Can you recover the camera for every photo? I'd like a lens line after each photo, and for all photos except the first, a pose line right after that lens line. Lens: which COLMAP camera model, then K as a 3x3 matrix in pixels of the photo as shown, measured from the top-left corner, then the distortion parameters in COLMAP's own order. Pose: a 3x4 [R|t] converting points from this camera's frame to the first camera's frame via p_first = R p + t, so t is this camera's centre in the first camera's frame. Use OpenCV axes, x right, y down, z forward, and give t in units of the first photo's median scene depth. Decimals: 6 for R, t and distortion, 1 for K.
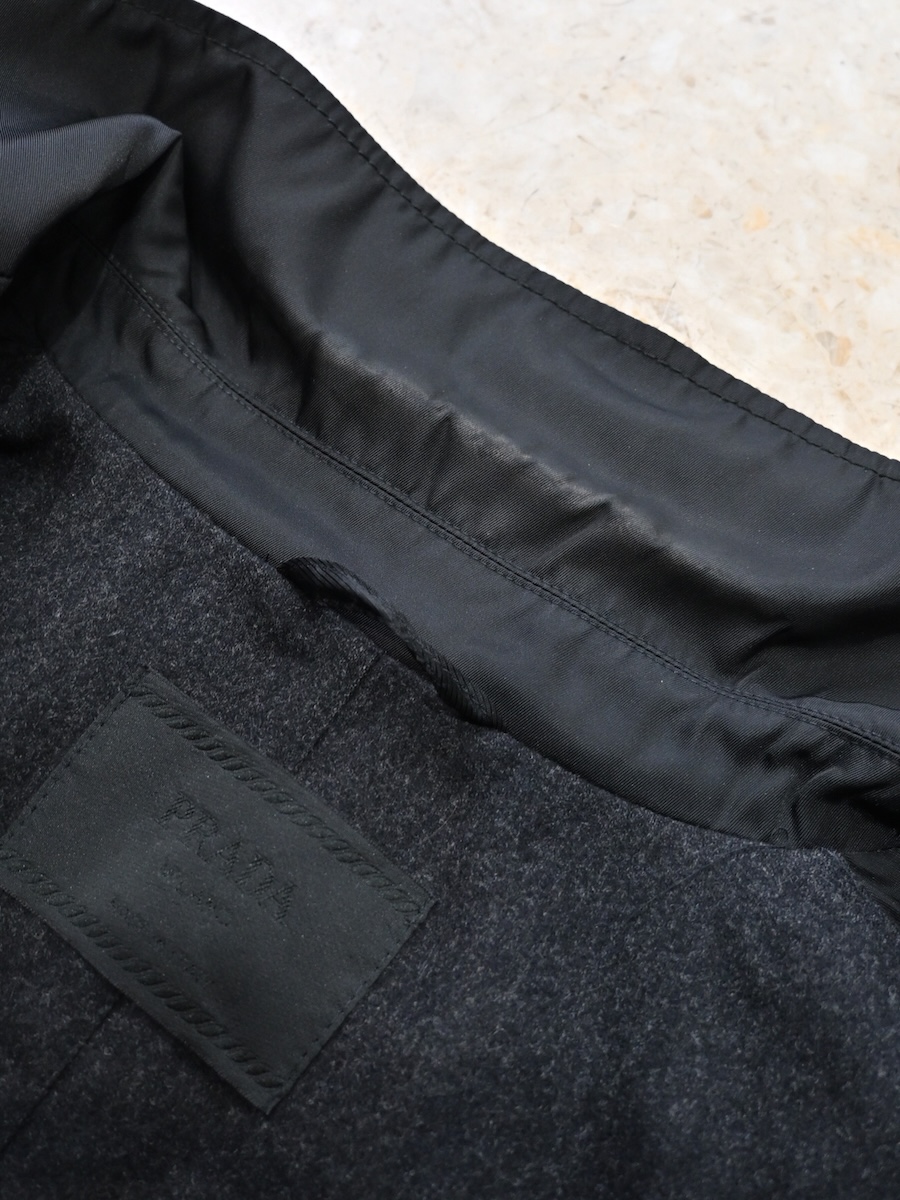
lens RADIAL K [[903.1, 0, 453.1], [0, 903.1, 598.8], [0, 0, 1]] dist [0.005238, 0.003454]
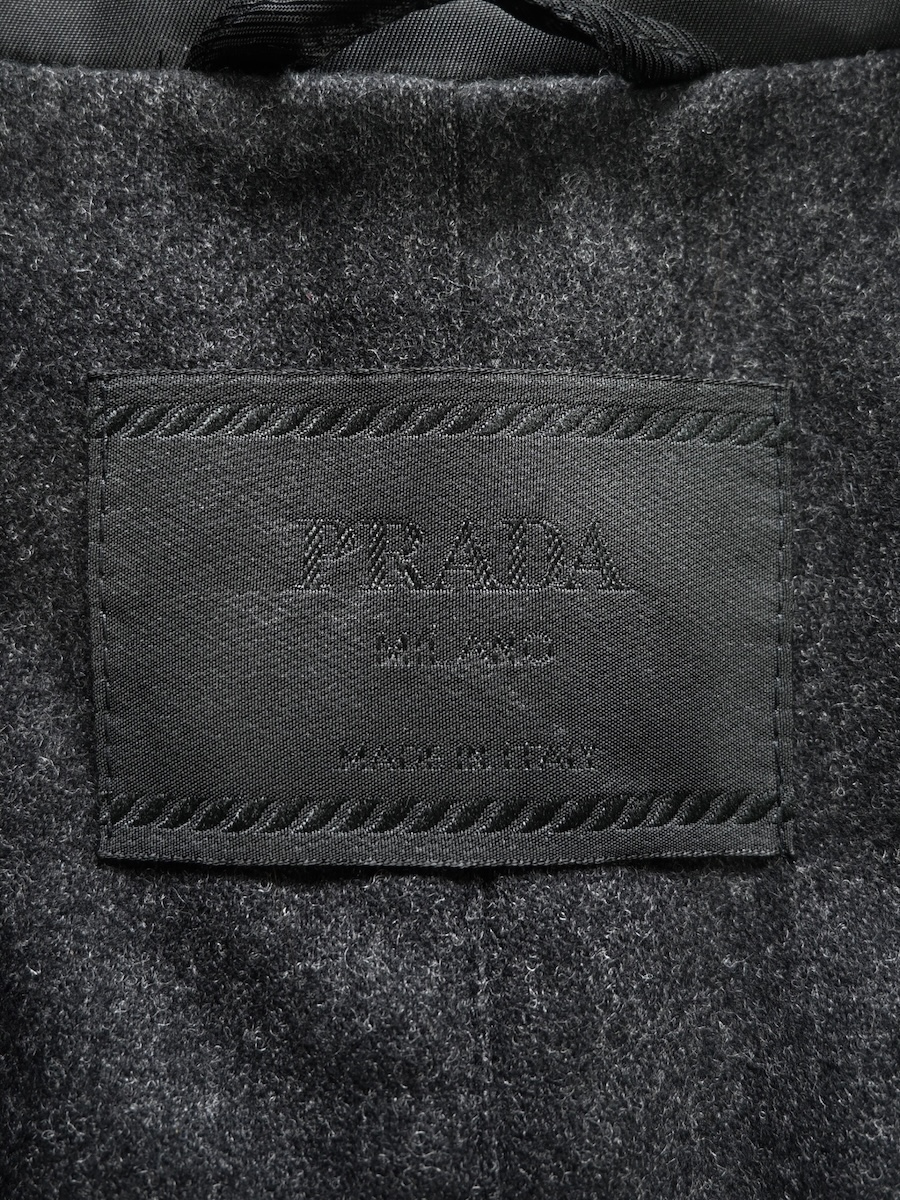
lens RADIAL K [[847.8, 0, 452.0], [0, 847.8, 597.4], [0, 0, 1]] dist [-0.005781, 0.003835]
pose [[0.784249, -0.529697, -0.323071, -0.087665], [0.619882, 0.691148, 0.371566, 0.090625], [0.026472, -0.491666, 0.870381, 0.462086]]
